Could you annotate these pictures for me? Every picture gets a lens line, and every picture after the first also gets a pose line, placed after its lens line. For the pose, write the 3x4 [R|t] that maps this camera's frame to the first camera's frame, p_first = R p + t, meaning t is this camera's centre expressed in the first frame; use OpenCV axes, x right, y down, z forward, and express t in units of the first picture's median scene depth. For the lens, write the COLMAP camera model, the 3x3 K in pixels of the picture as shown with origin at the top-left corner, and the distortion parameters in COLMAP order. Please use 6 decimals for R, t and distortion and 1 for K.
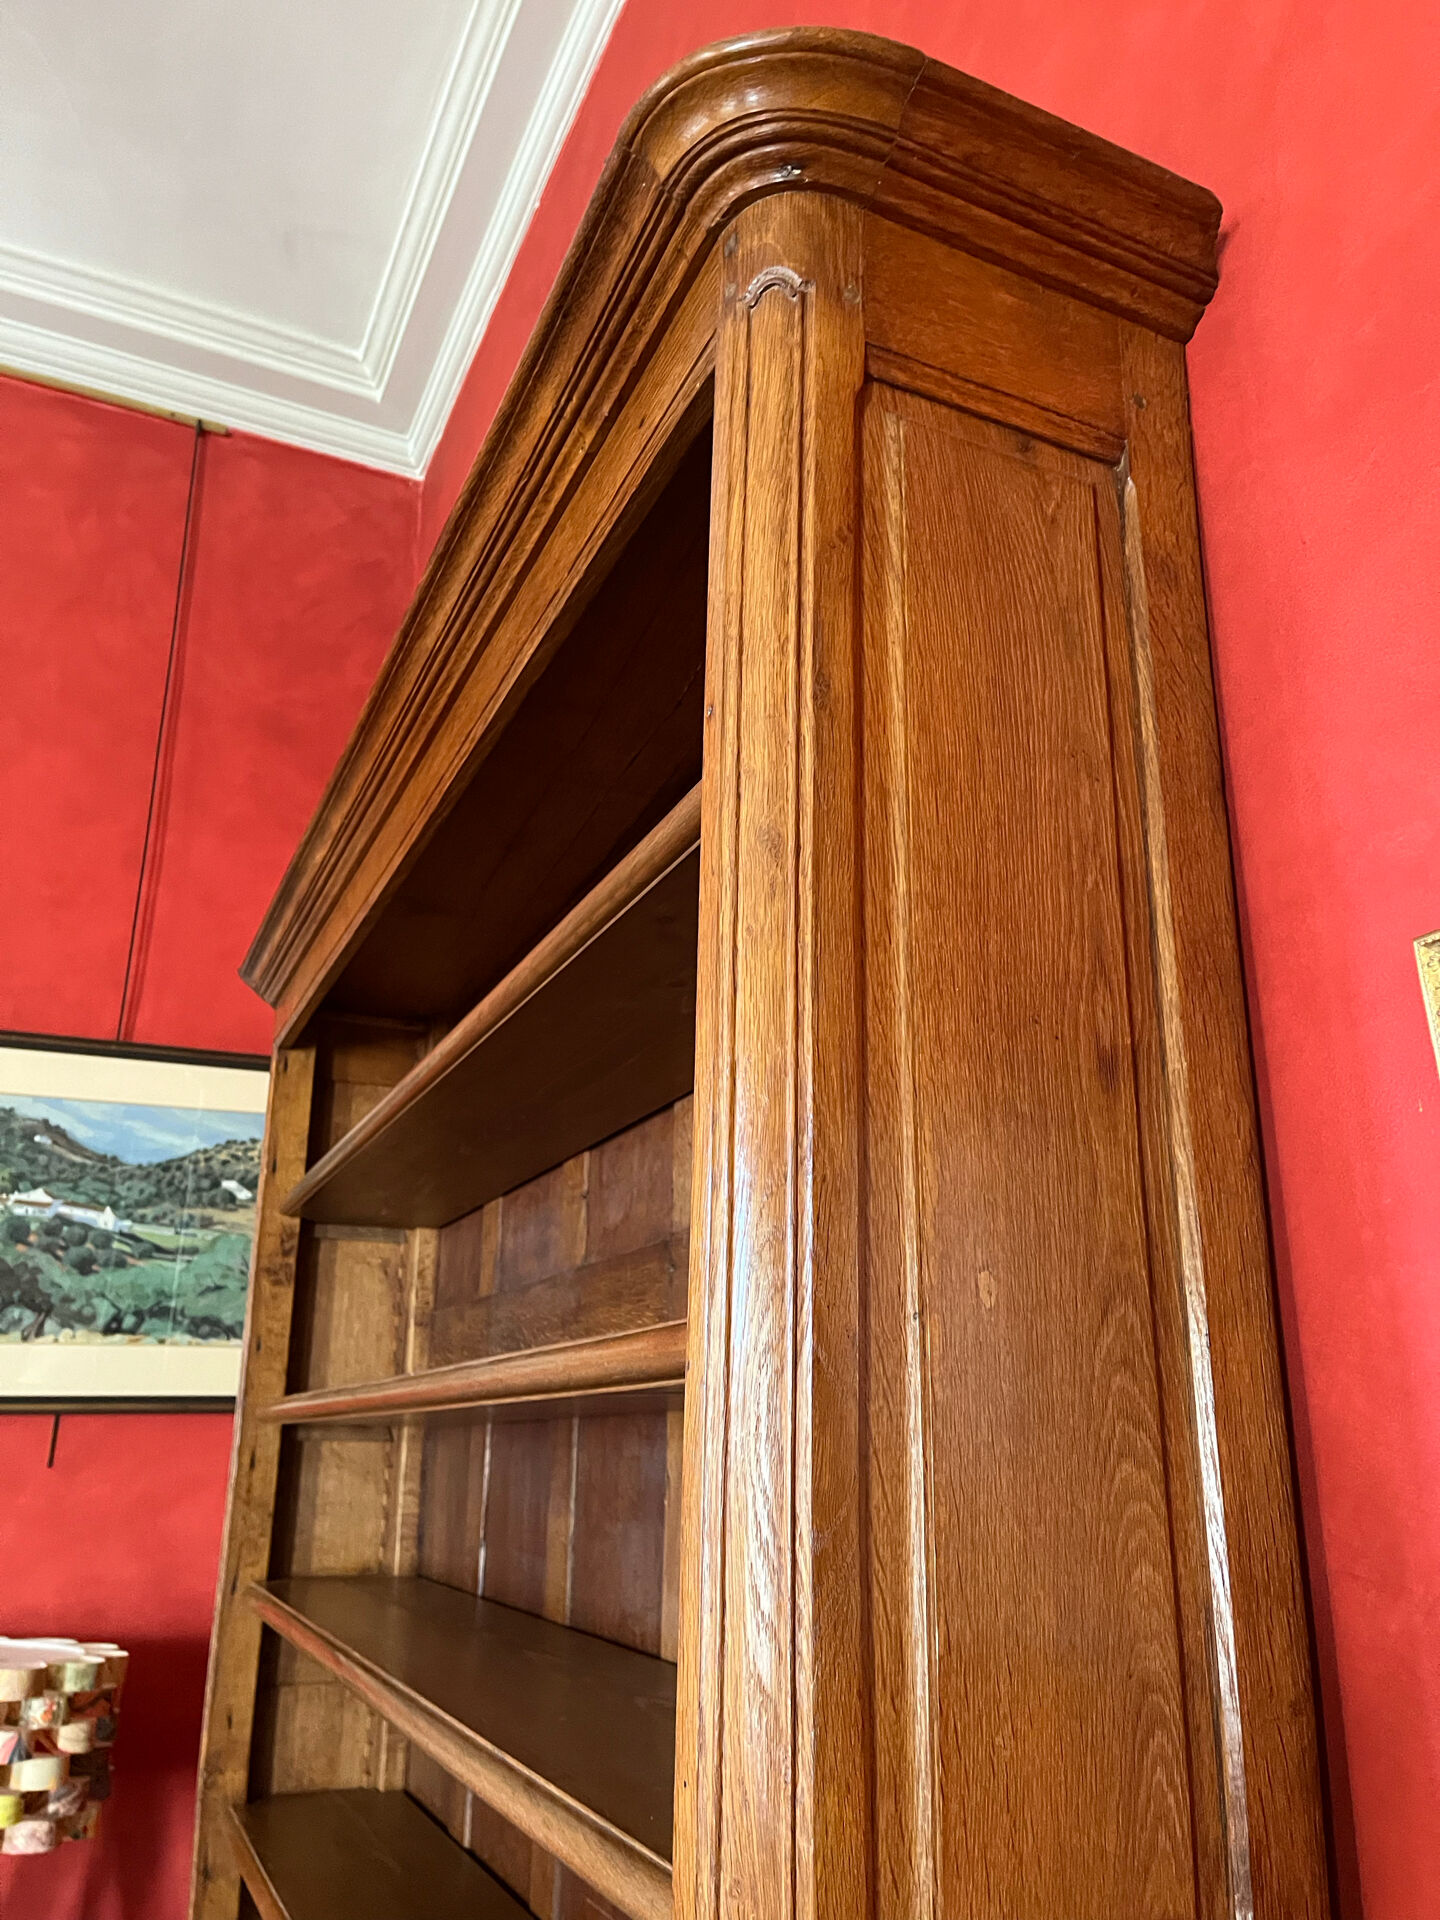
lens RADIAL K [[1456.2, 0, 720.0], [0, 1456.2, 960.0], [0, 0, 1]] dist [0.078980, -0.099864]
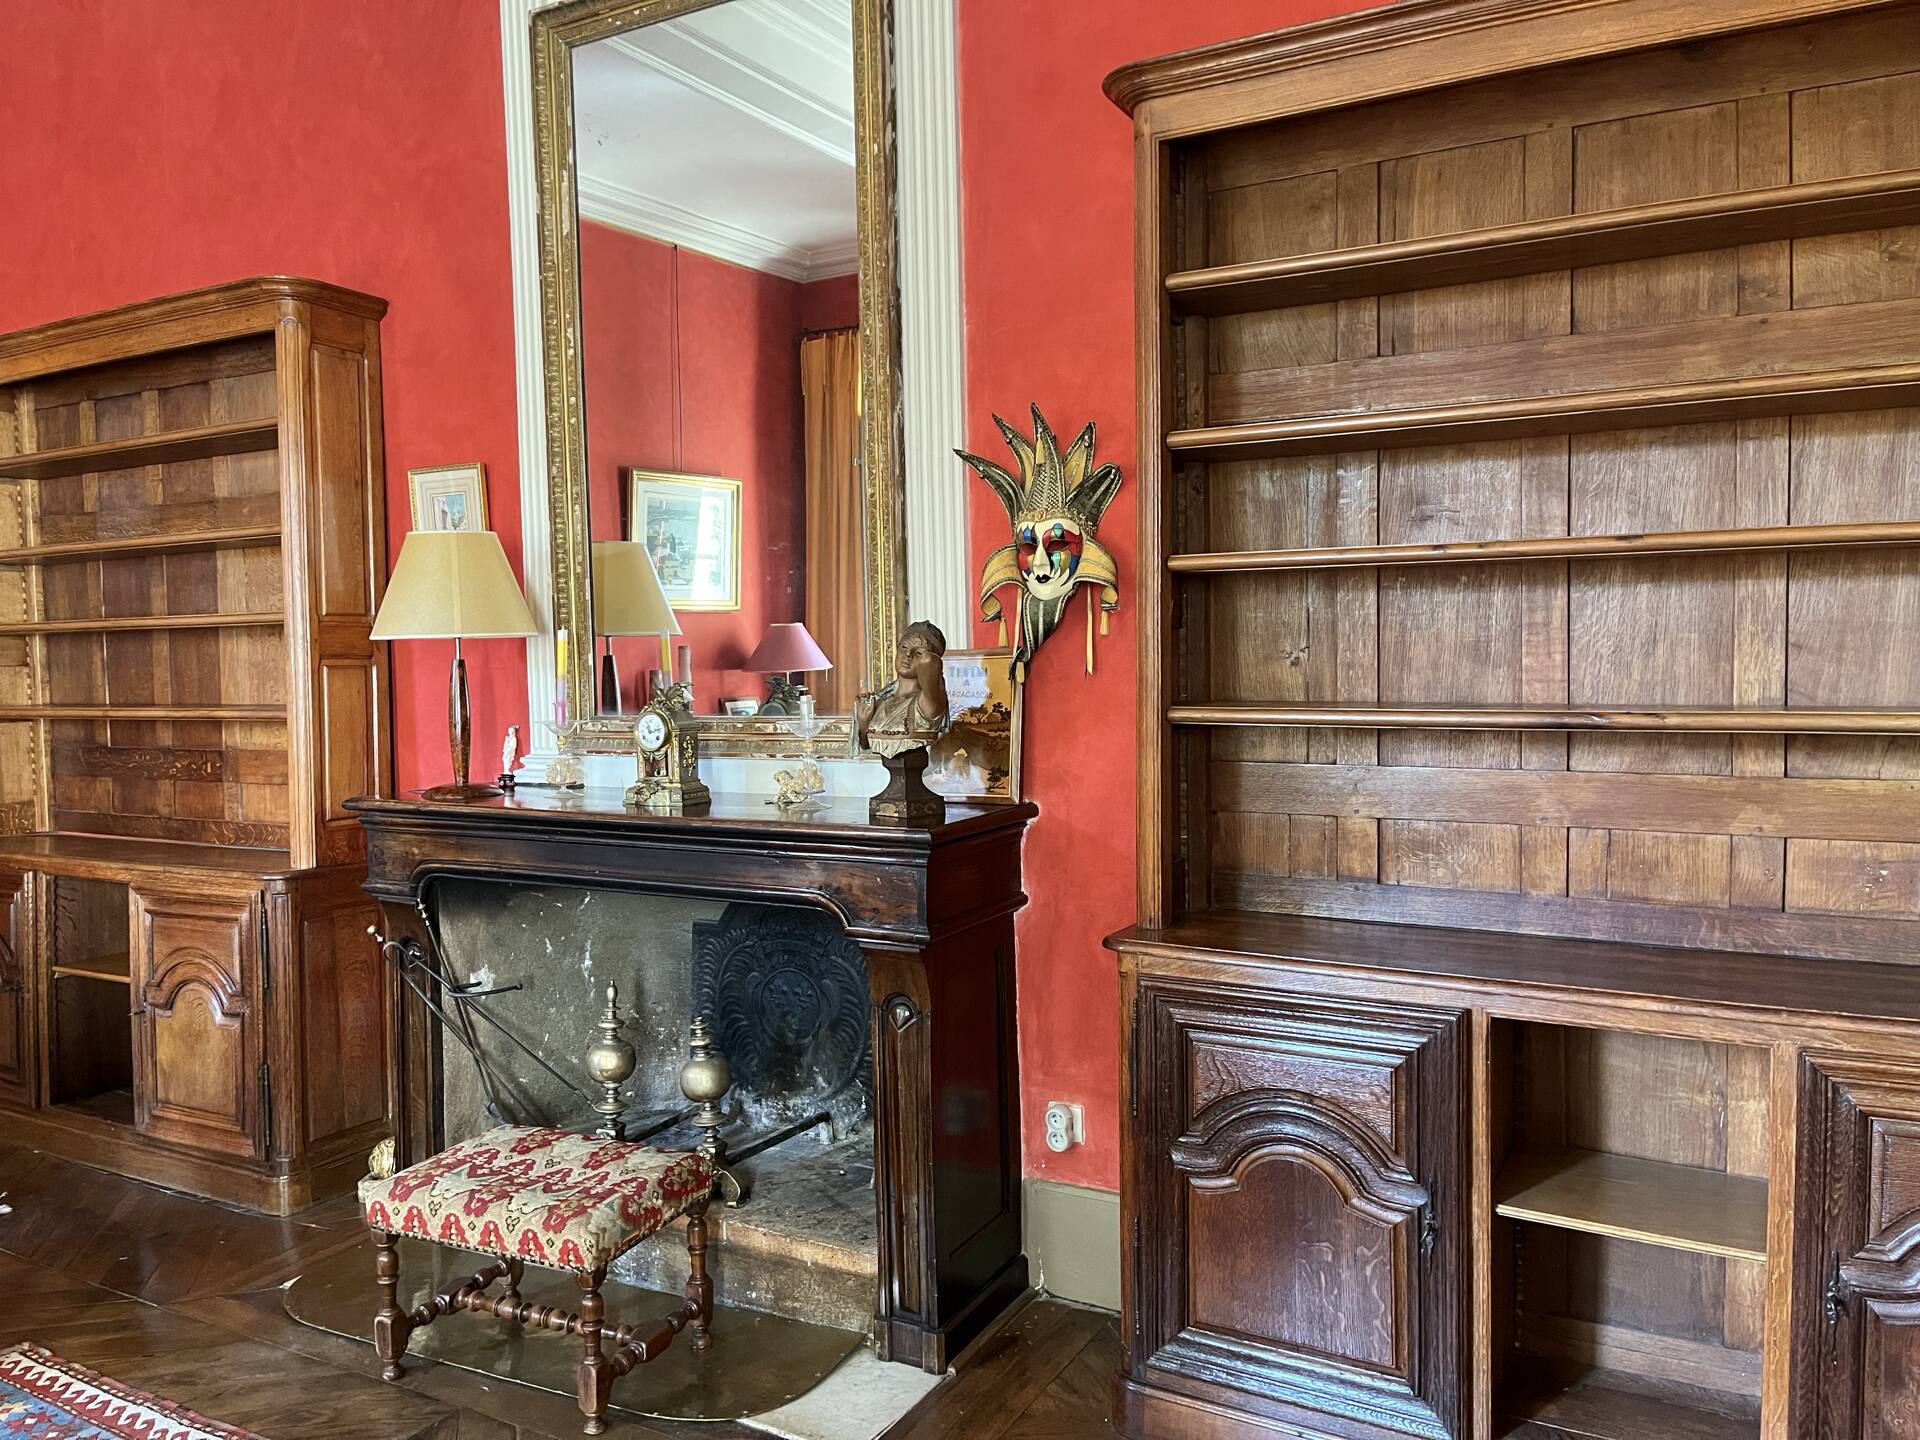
lens RADIAL K [[1455.2, 0, 934.3], [0, 1455.2, 715.0], [0, 0, 1]] dist [0.077845, -0.097562]
pose [[0.814889, -0.051879, 0.577291, -0.501072], [-0.158545, 0.938051, 0.308097, -0.481317], [-0.557512, -0.342591, 0.756182, -1.952018]]
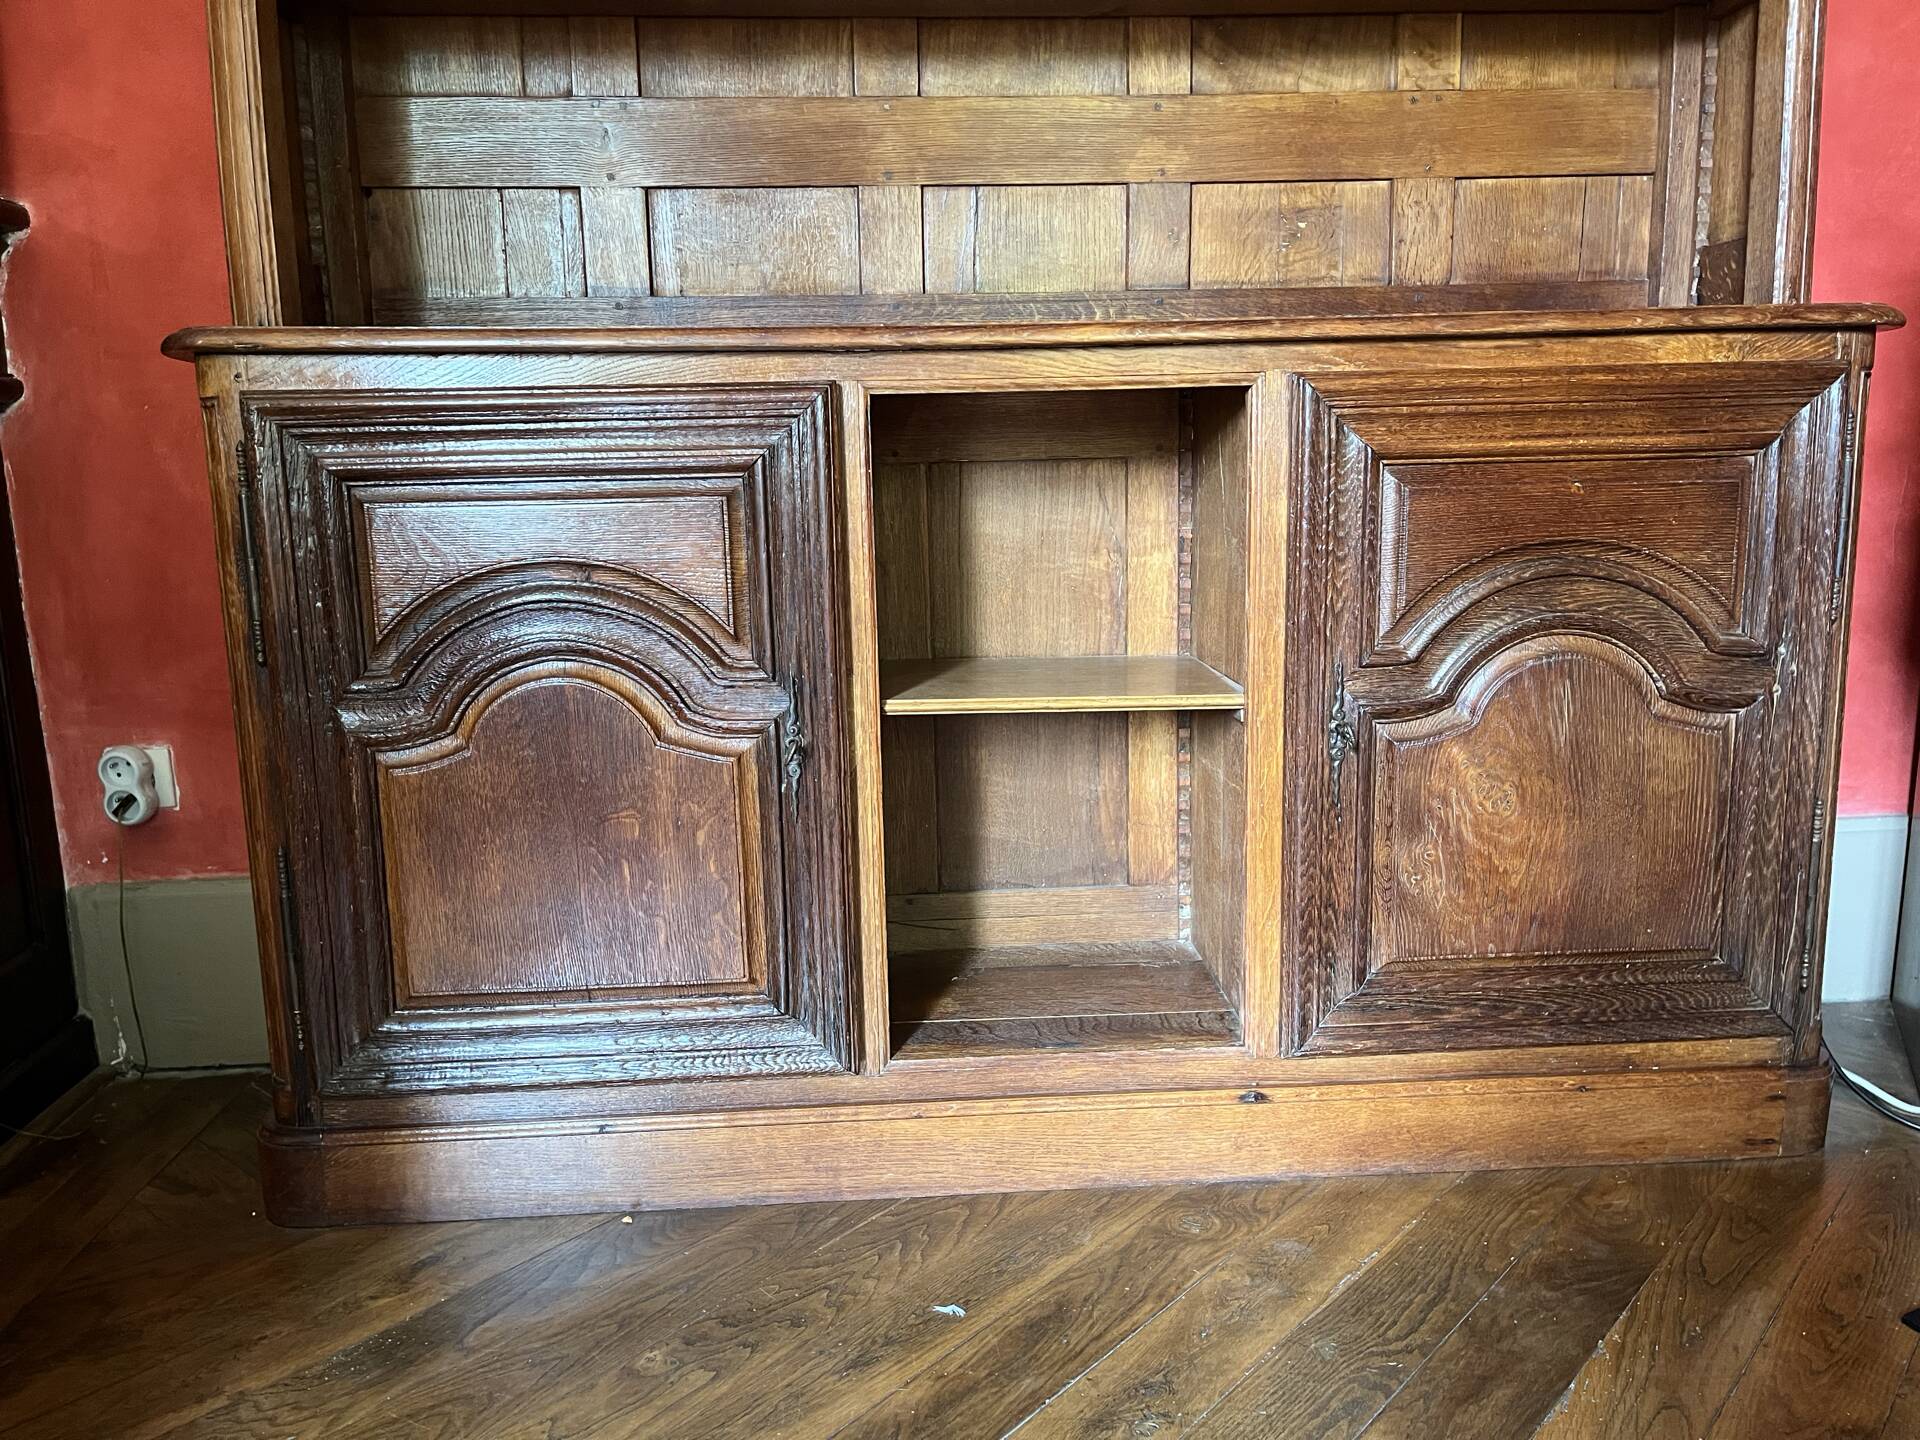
lens RADIAL K [[1456.2, 0, 960.0], [0, 1456.2, 720.0], [0, 0, 1]] dist [0.078980, -0.099864]
pose [[0.363648, -0.173942, 0.915153, -0.104995], [-0.268360, 0.921201, 0.281728, 0.022844], [-0.892044, -0.348041, 0.288314, -1.667551]]
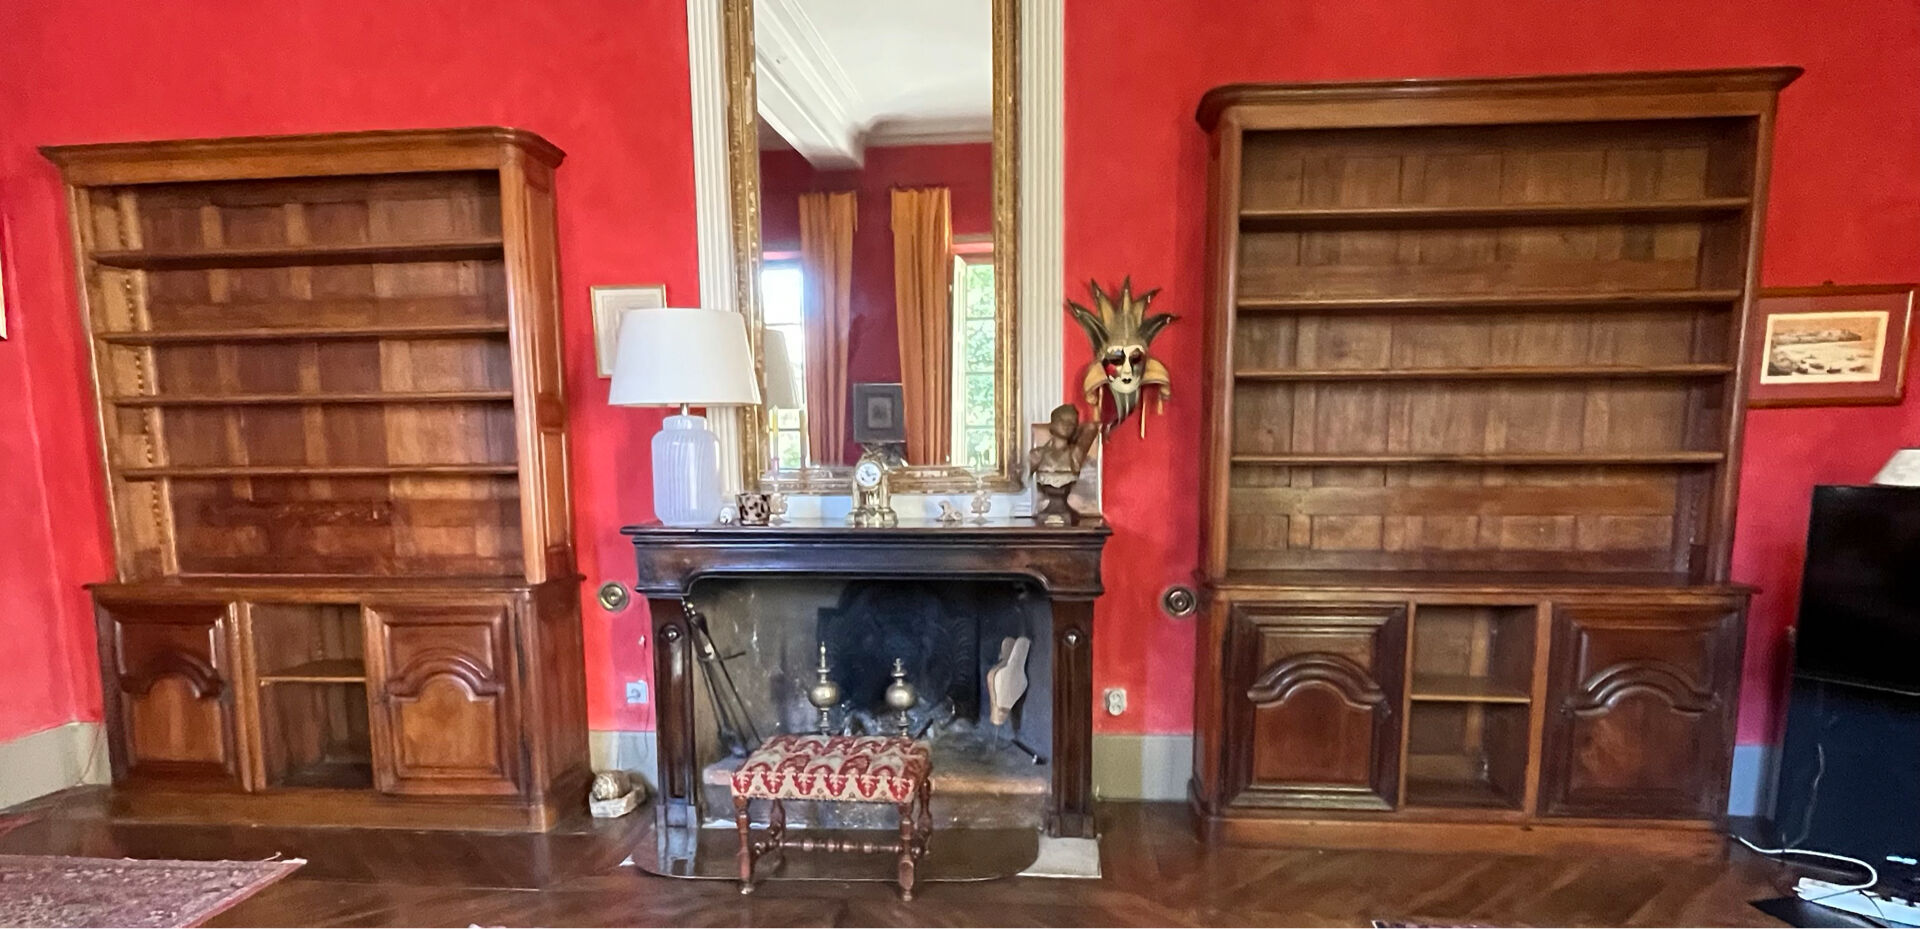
lens RADIAL K [[1029.0, 0, 961.0], [0, 1029.0, 594.9], [0, 0, 1]] dist [-0.001803, -0.000985]
pose [[0.501858, -0.141285, 0.853333, -1.368244], [-0.261775, 0.915492, 0.305530, -0.272918], [-0.824386, -0.376714, 0.422462, -1.427152]]
